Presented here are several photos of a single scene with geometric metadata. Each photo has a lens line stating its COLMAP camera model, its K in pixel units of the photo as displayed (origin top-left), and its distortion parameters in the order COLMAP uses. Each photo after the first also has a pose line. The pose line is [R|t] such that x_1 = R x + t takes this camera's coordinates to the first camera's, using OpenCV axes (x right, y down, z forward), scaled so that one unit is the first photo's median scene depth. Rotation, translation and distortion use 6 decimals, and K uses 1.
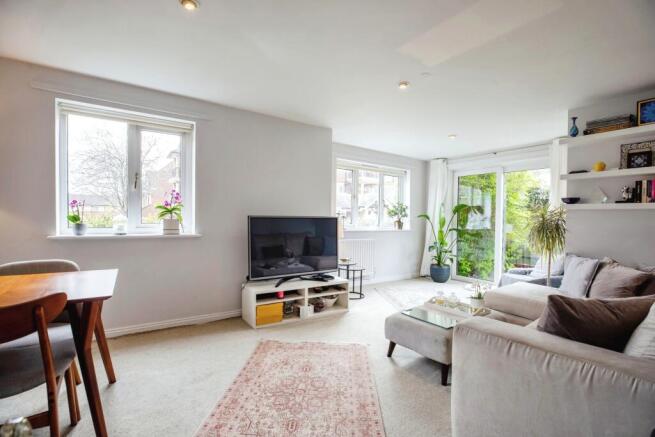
lens RADIAL K [[307.3, 0, 327.5], [0, 307.3, 218.5], [0, 0, 1]] dist [-0.000617, 0.000055]
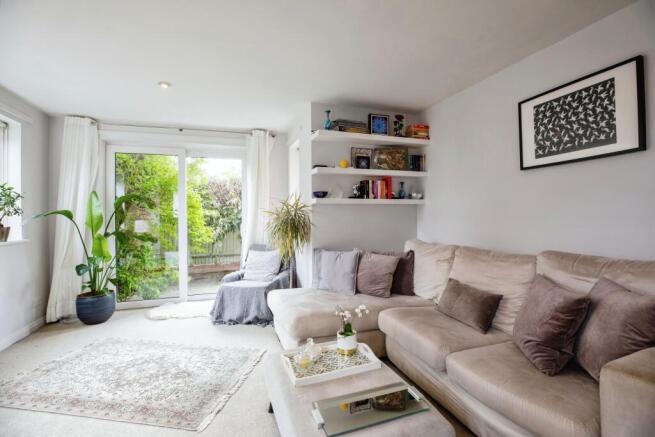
lens RADIAL K [[297.8, 0, 328.0], [0, 297.8, 212.9], [0, 0, 1]] dist [-0.017921, 0.000225]
pose [[0.264866, -0.015324, 0.964164, -0.085498], [0.018288, 0.999774, 0.010866, -0.006885], [-0.964112, 0.014754, 0.265086, 0.514636]]
